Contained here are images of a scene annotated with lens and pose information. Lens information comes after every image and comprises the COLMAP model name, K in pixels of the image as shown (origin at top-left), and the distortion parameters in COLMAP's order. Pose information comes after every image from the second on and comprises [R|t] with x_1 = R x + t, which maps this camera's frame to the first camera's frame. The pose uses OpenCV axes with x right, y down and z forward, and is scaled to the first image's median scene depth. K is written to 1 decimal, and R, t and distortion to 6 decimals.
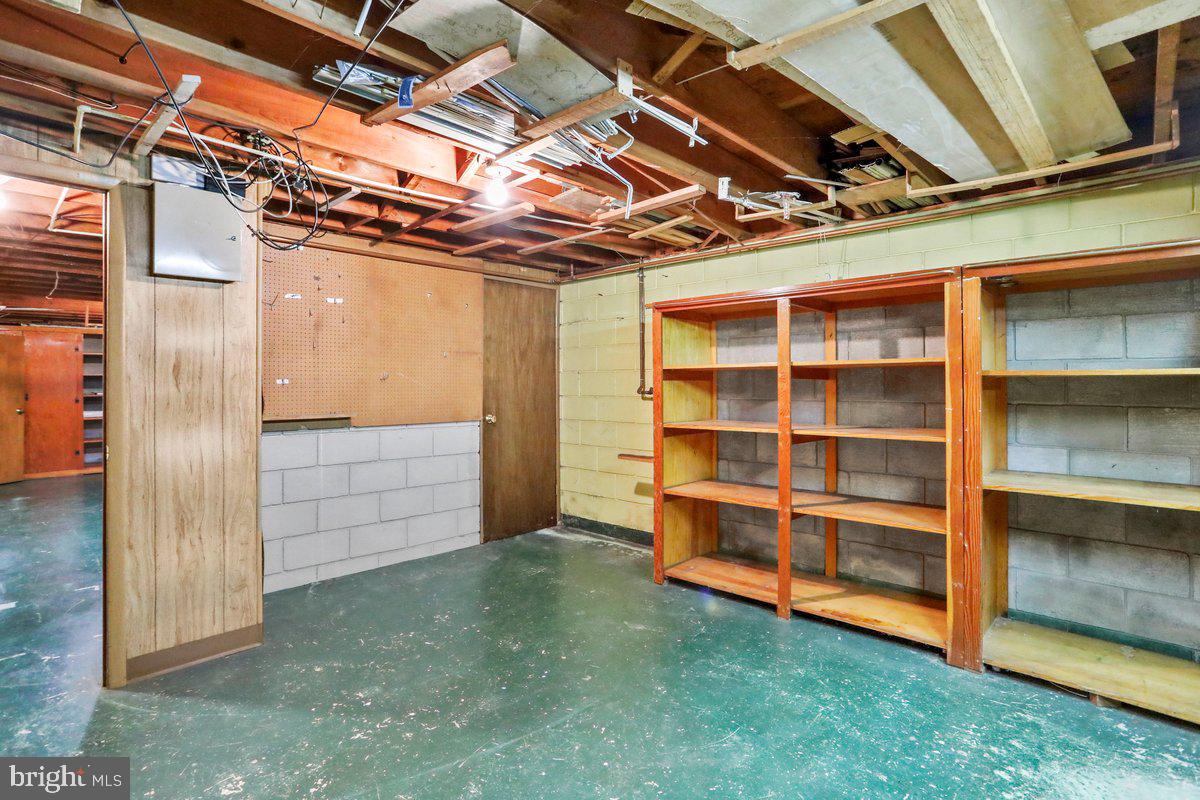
lens RADIAL K [[592.0, 0, 599.0], [0, 592.0, 394.2], [0, 0, 1]] dist [-0.054314, 0.019666]
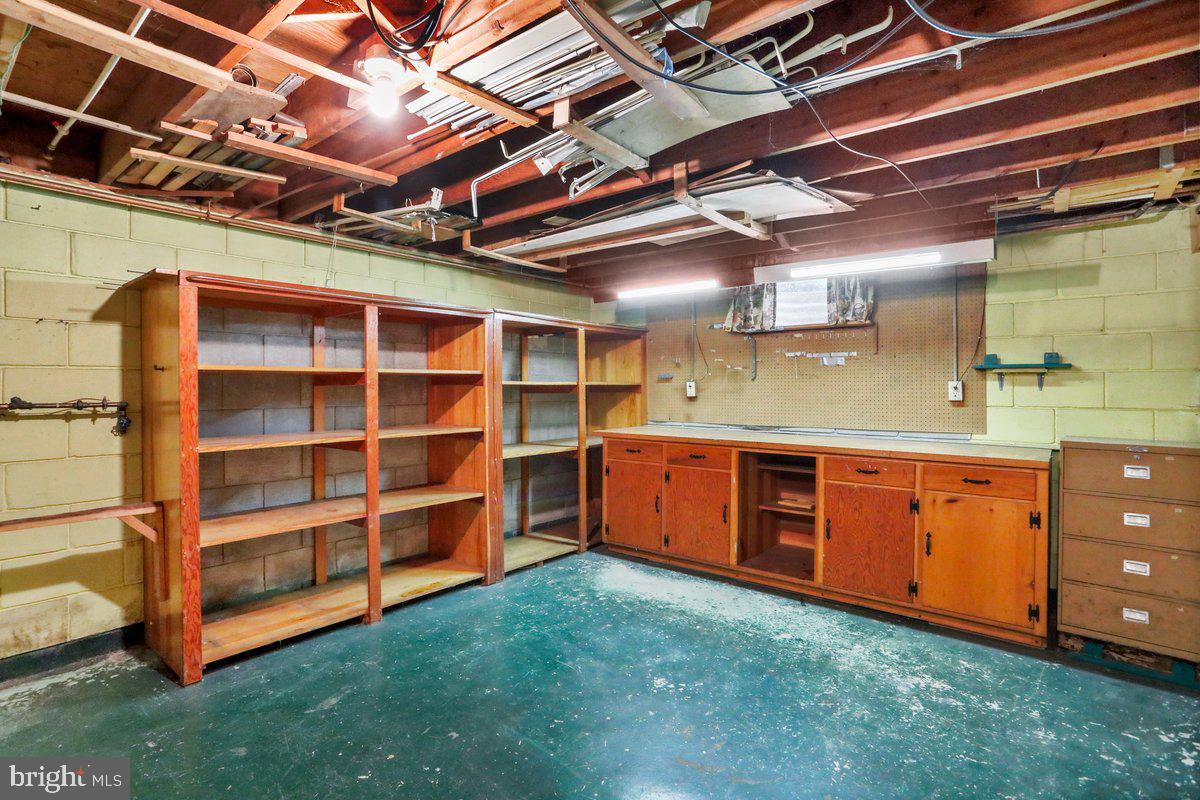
lens RADIAL K [[592.0, 0, 596.8], [0, 592.0, 393.7], [0, 0, 1]] dist [-0.054314, 0.019666]
pose [[-0.086442, -0.007319, 0.996230, -0.949995], [0.016868, 0.999819, 0.008809, -0.018122], [-0.996114, 0.017566, -0.086303, 0.925490]]
